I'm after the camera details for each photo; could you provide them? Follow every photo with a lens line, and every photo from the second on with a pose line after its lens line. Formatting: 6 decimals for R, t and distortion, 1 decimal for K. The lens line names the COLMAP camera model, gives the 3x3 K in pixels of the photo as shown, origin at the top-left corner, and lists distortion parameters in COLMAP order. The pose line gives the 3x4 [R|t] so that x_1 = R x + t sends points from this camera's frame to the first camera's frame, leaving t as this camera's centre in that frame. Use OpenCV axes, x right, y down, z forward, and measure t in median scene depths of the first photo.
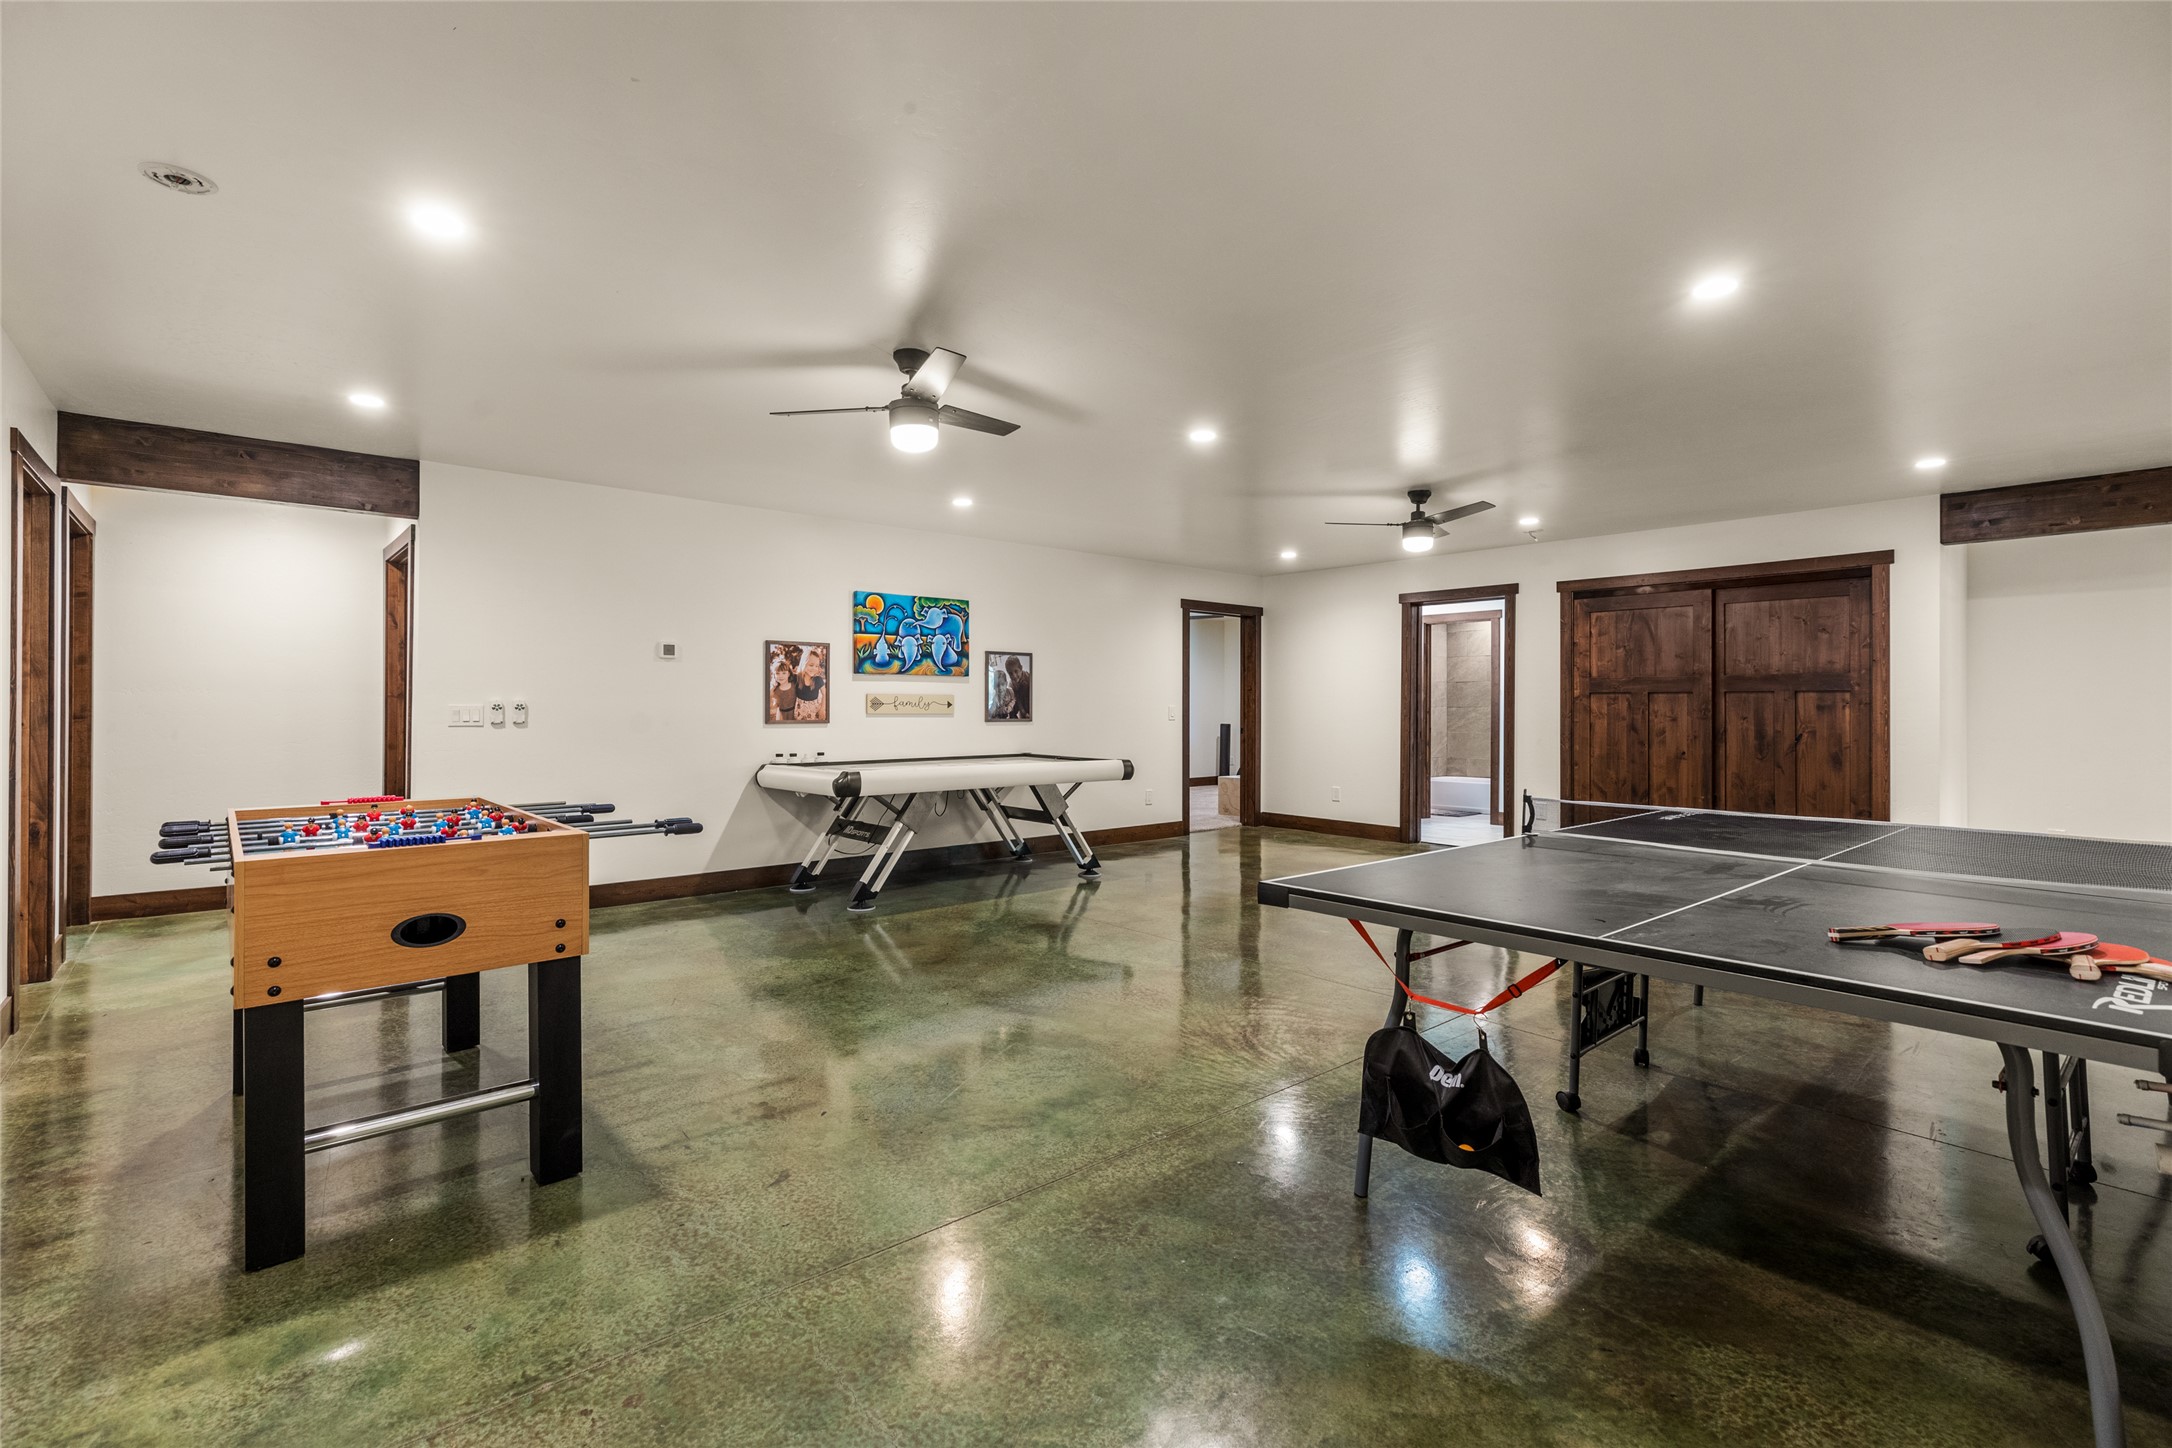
lens RADIAL K [[977.1, 0, 1083.7], [0, 977.1, 711.4], [0, 0, 1]] dist [0.005243, 0.001182]
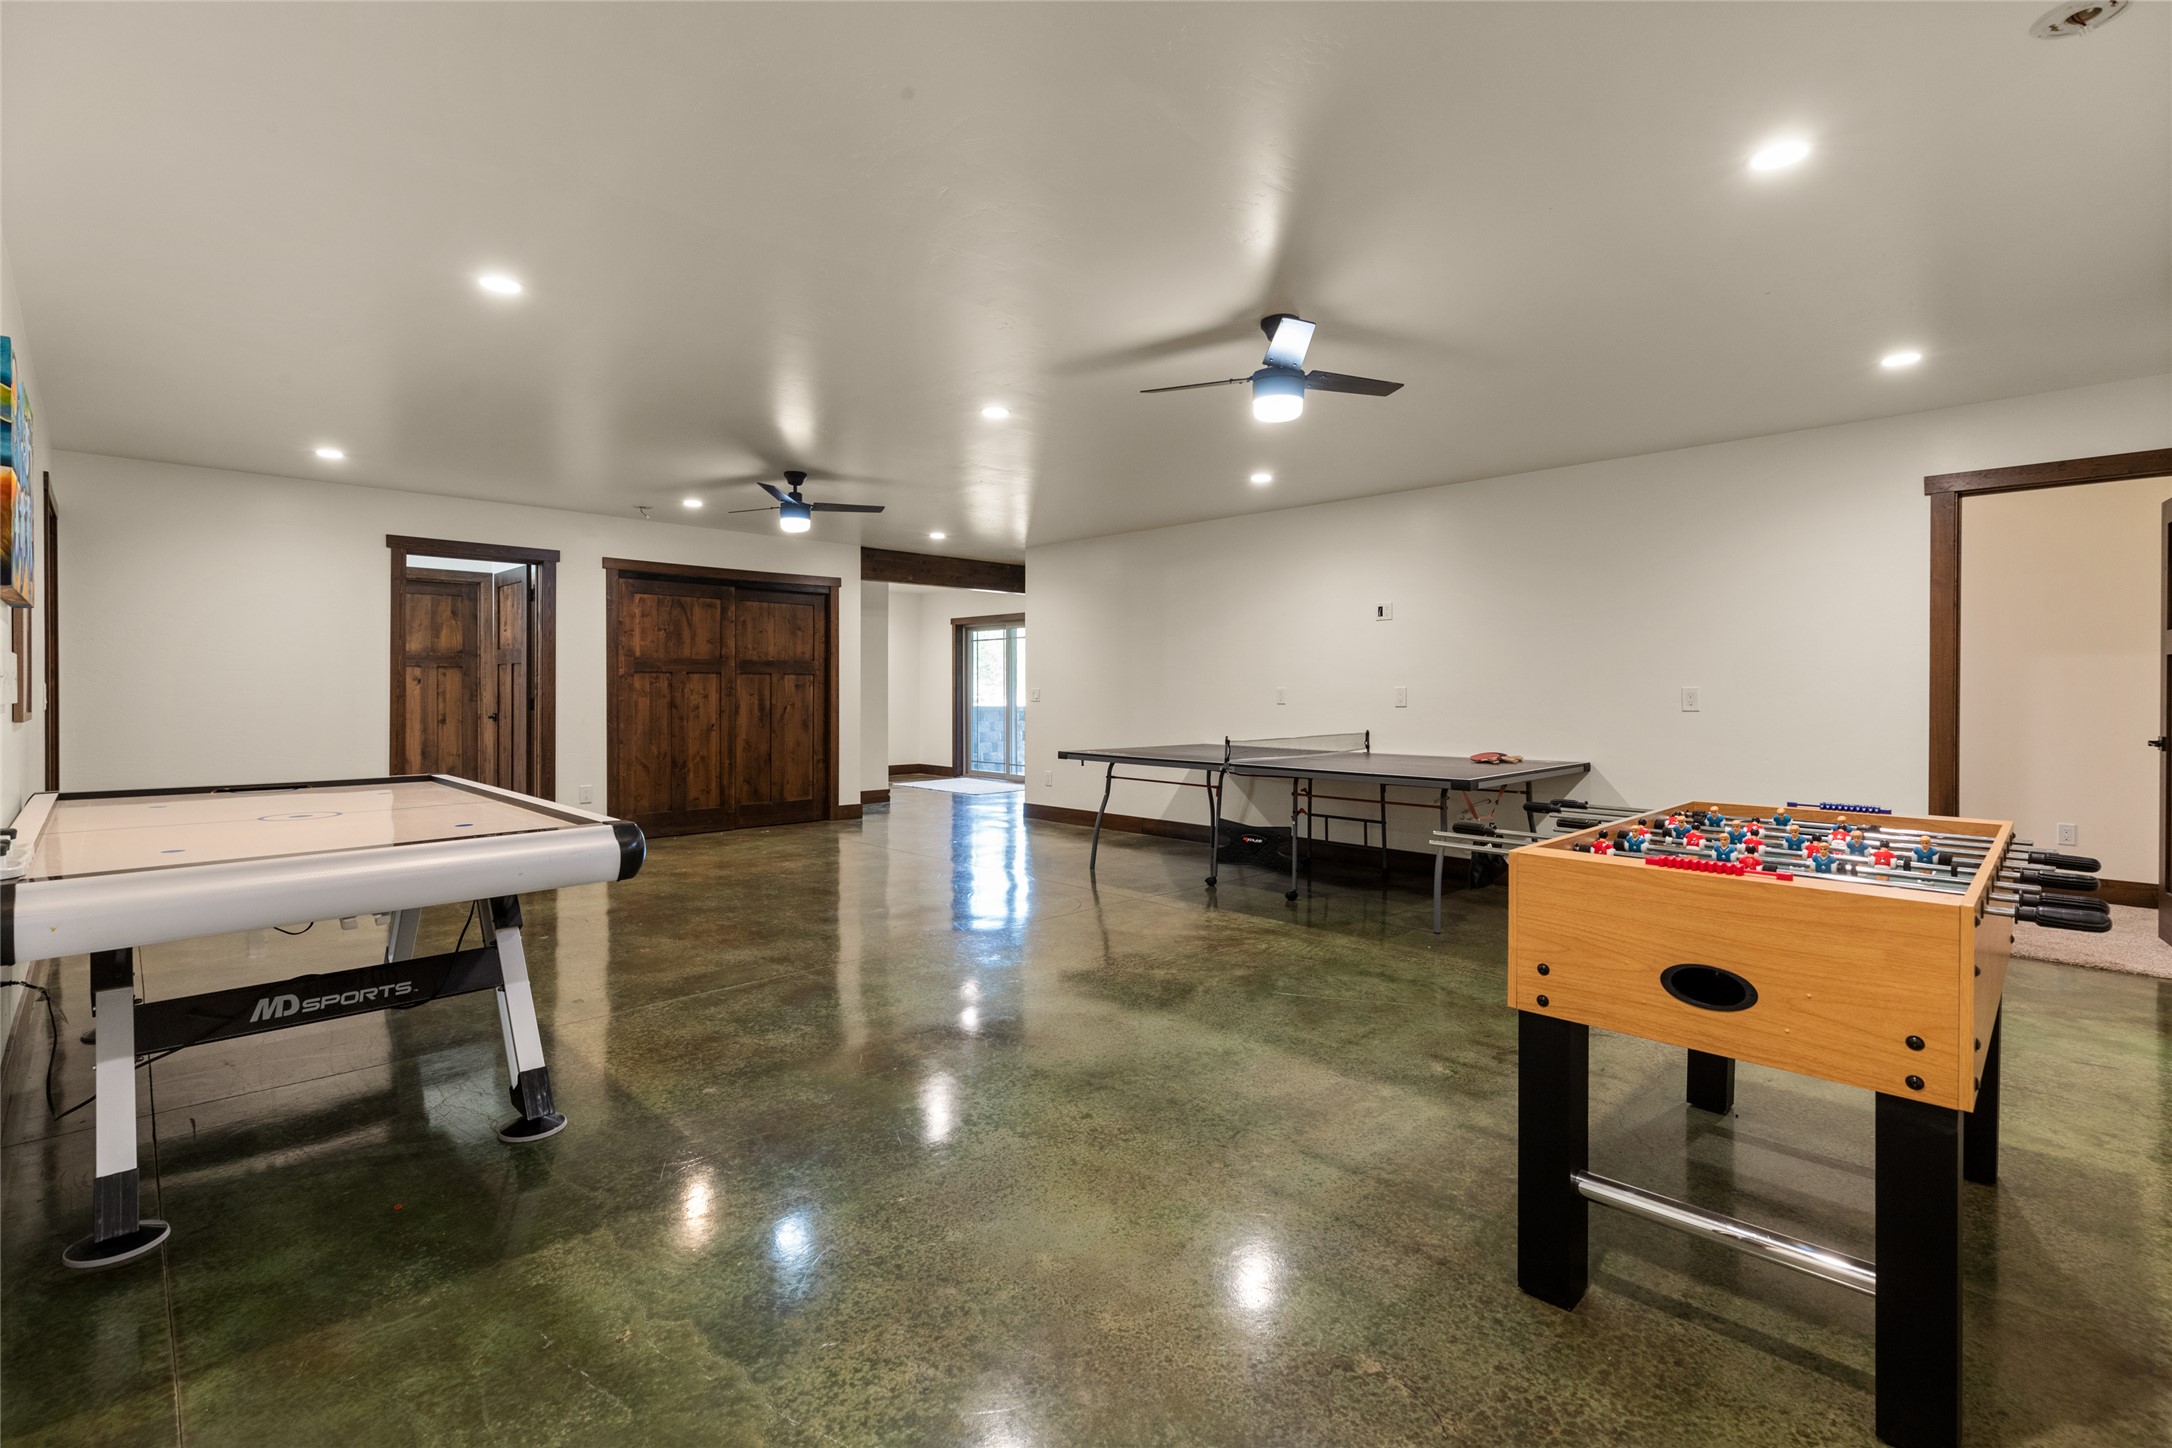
lens RADIAL K [[977.1, 0, 1083.5], [0, 977.1, 706.9], [0, 0, 1]] dist [0.005243, 0.001182]
pose [[-0.052300, -0.023101, 0.998364, -0.566691], [0.001875, 0.999728, 0.023231, -0.005183], [-0.998630, 0.003087, -0.052242, 0.622972]]
